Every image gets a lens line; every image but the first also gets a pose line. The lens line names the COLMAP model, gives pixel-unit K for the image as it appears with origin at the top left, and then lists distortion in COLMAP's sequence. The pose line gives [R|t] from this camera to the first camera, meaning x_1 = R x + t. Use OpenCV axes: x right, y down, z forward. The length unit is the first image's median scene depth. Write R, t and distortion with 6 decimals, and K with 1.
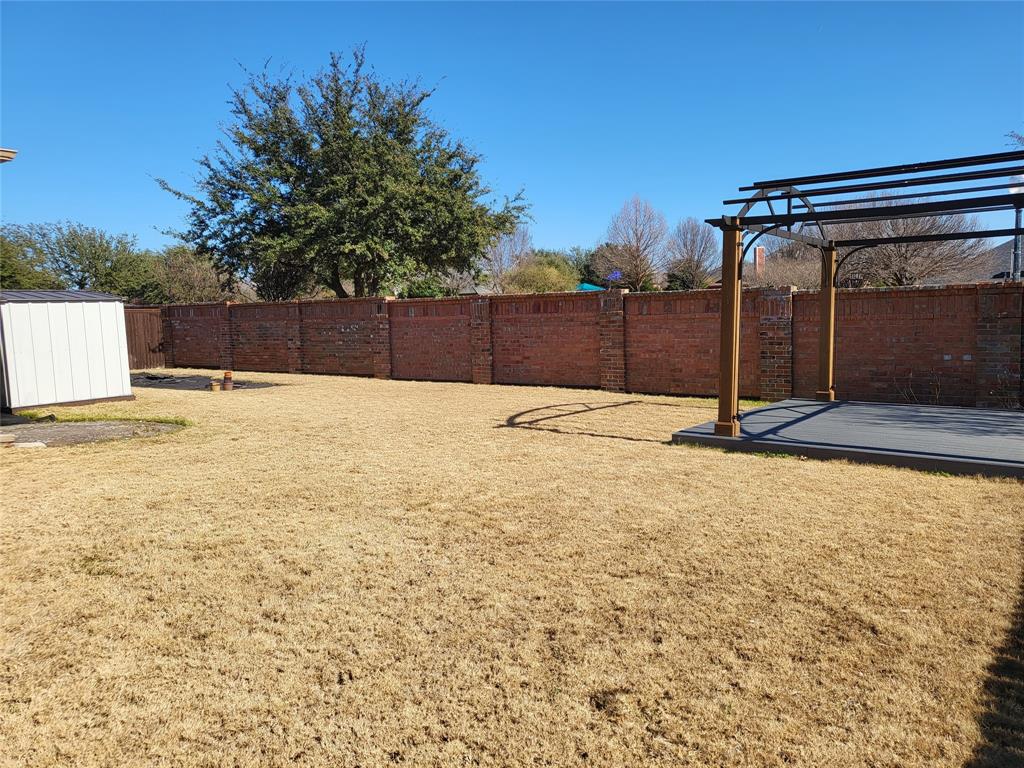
lens RADIAL K [[784.3, 0, 512.0], [0, 784.3, 384.0], [0, 0, 1]] dist [-0.009690, 0.078248]
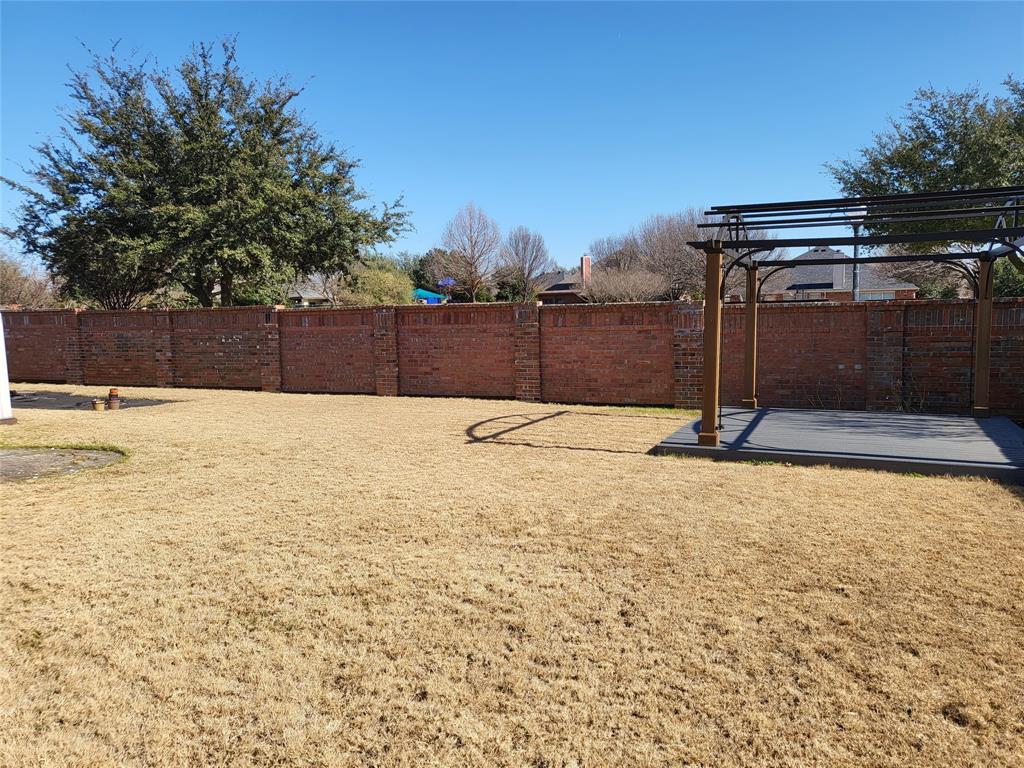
lens RADIAL K [[784.3, 0, 512.0], [0, 784.3, 384.0], [0, 0, 1]] dist [-0.009690, 0.078248]
pose [[0.973690, -0.015190, 0.227368, -0.115804], [0.016547, 0.999855, -0.004067, -0.008915], [-0.227274, 0.007722, 0.973800, 0.012722]]
